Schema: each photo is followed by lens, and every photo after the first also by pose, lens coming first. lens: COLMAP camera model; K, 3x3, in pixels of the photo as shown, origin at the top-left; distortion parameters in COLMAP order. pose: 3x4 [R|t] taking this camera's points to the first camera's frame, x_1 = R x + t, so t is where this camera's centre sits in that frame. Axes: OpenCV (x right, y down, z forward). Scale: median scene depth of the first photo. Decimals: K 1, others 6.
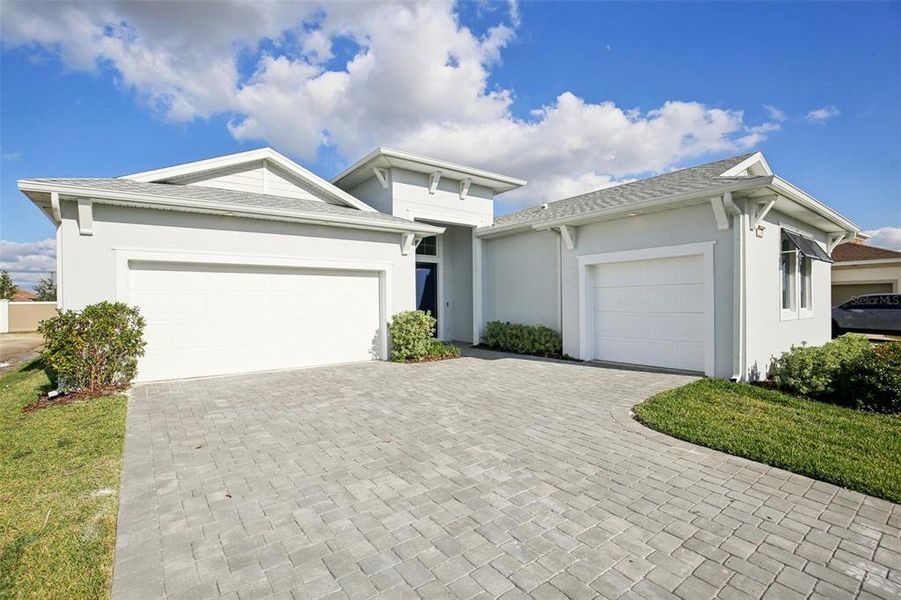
lens RADIAL K [[414.7, 0, 446.5], [0, 414.7, 301.8], [0, 0, 1]] dist [-0.024222, 0.000291]
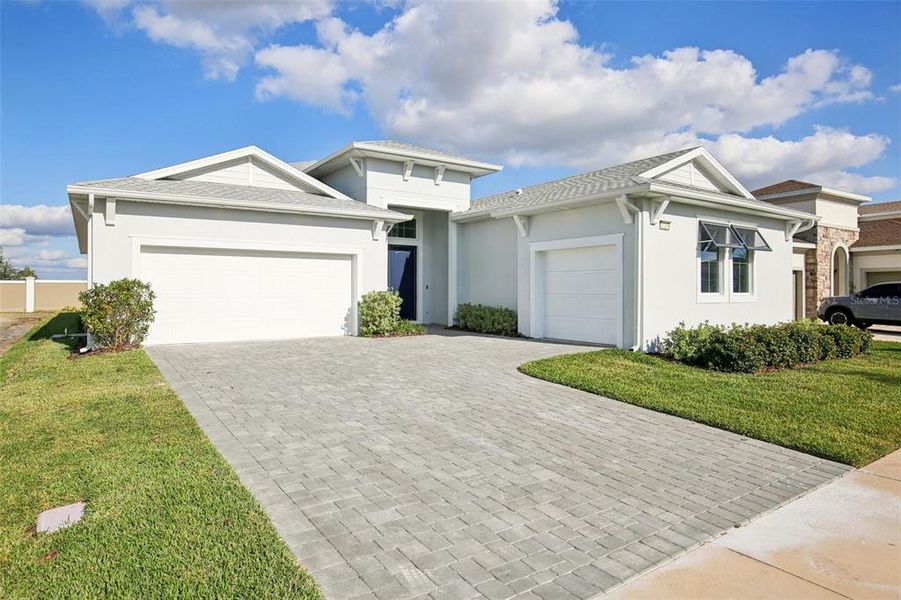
lens RADIAL K [[542.9, 0, 450.7], [0, 542.9, 287.8], [0, 0, 1]] dist [-0.001018, 0.000129]
pose [[0.998818, 0.012596, -0.046939, 0.174455], [-0.012691, 0.999918, -0.001726, 0.013434], [0.046914, 0.002319, 0.998896, -0.439605]]
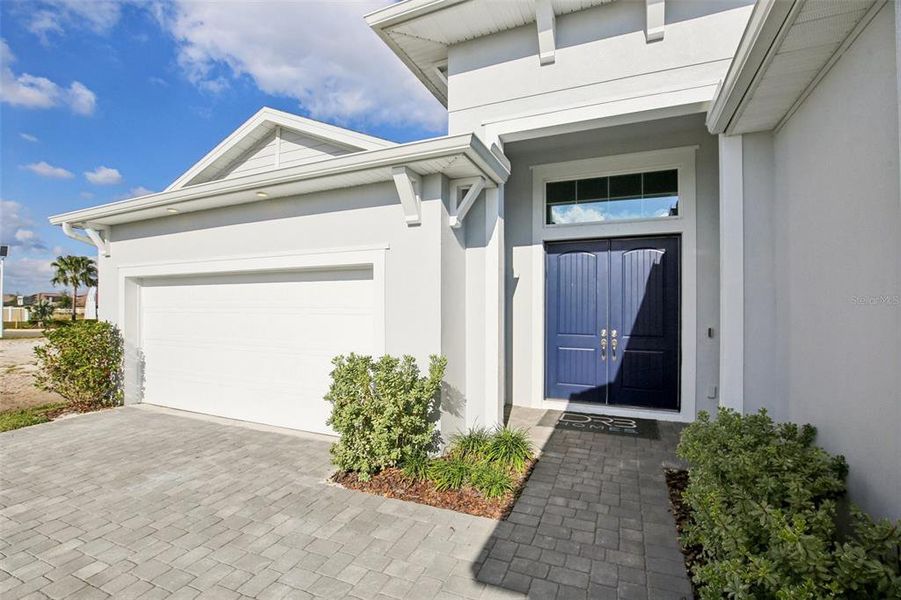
lens RADIAL K [[414.7, 0, 446.5], [0, 414.7, 301.8], [0, 0, 1]] dist [-0.024222, 0.000291]
pose [[0.483871, 0.000698, -0.875139, 0.320908], [-0.001258, 0.999999, 0.000102, -0.033317], [0.875138, 0.001052, 0.483871, 0.858628]]
